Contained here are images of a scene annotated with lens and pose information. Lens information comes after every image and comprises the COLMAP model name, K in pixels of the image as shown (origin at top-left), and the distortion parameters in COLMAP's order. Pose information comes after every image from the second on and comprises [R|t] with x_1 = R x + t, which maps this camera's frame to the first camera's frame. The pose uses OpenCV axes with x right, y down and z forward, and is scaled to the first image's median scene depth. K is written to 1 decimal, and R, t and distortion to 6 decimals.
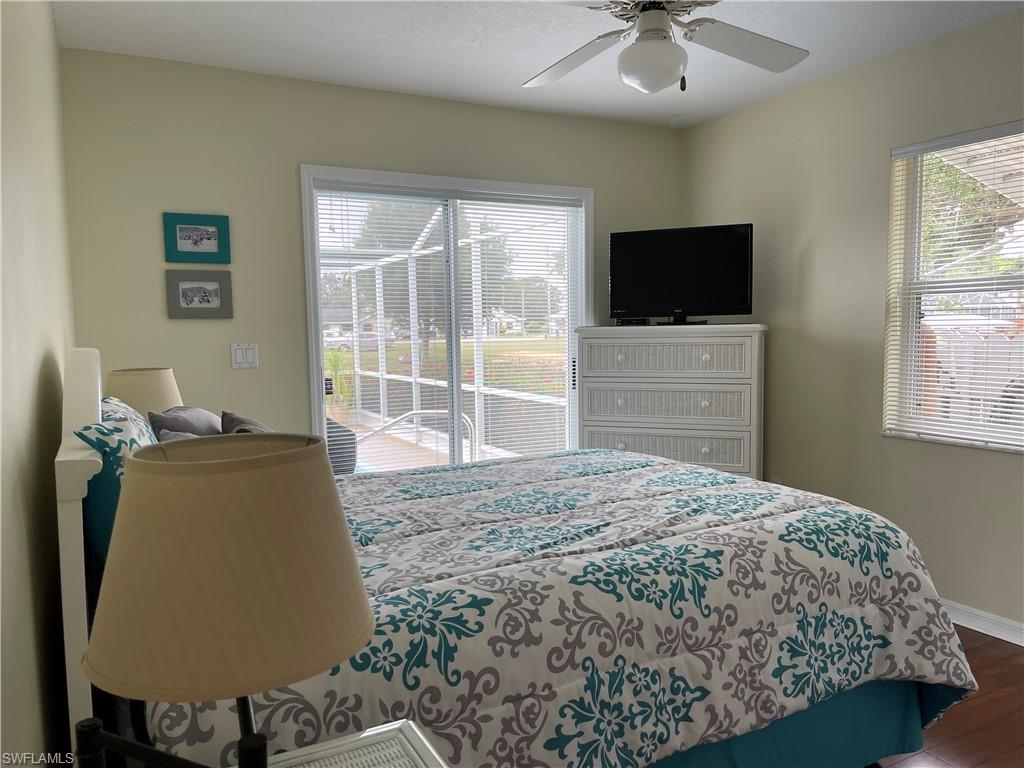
lens RADIAL K [[777.0, 0, 514.9], [0, 777.0, 386.2], [0, 0, 1]] dist [0.043846, -0.034461]
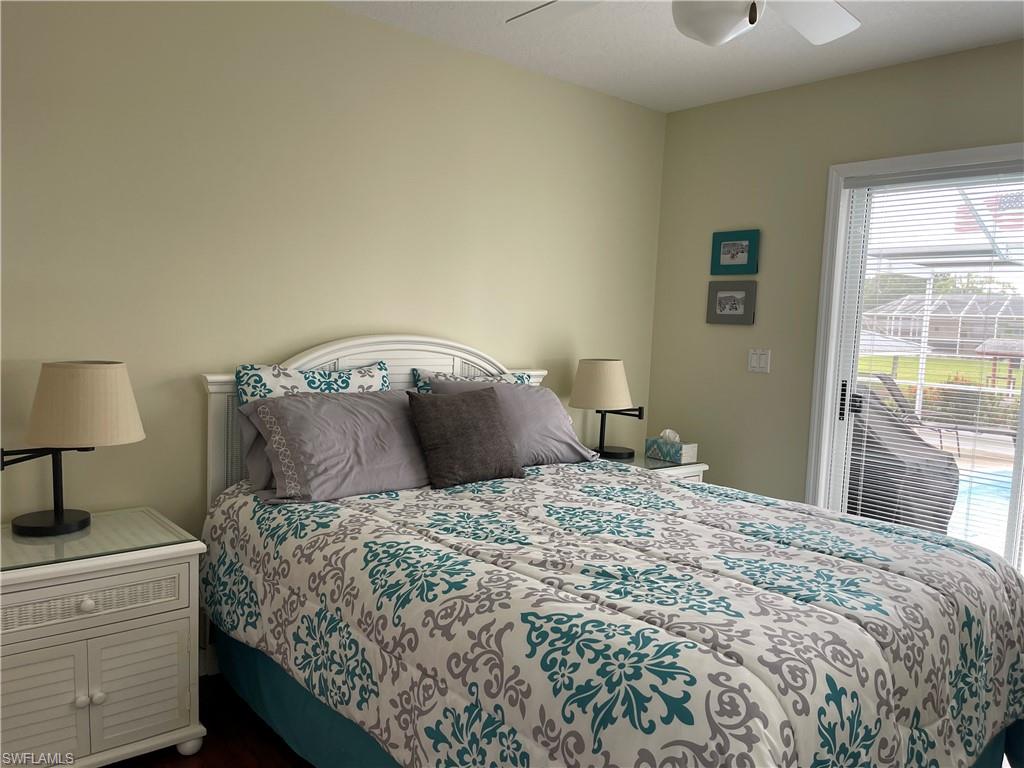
lens RADIAL K [[777.0, 0, 515.6], [0, 777.0, 386.0], [0, 0, 1]] dist [0.043846, -0.034461]
pose [[0.225457, 0.110514, -0.967965, 1.032654], [-0.117283, 0.989399, 0.085644, -0.097379], [0.967168, 0.094217, 0.236028, 0.746968]]
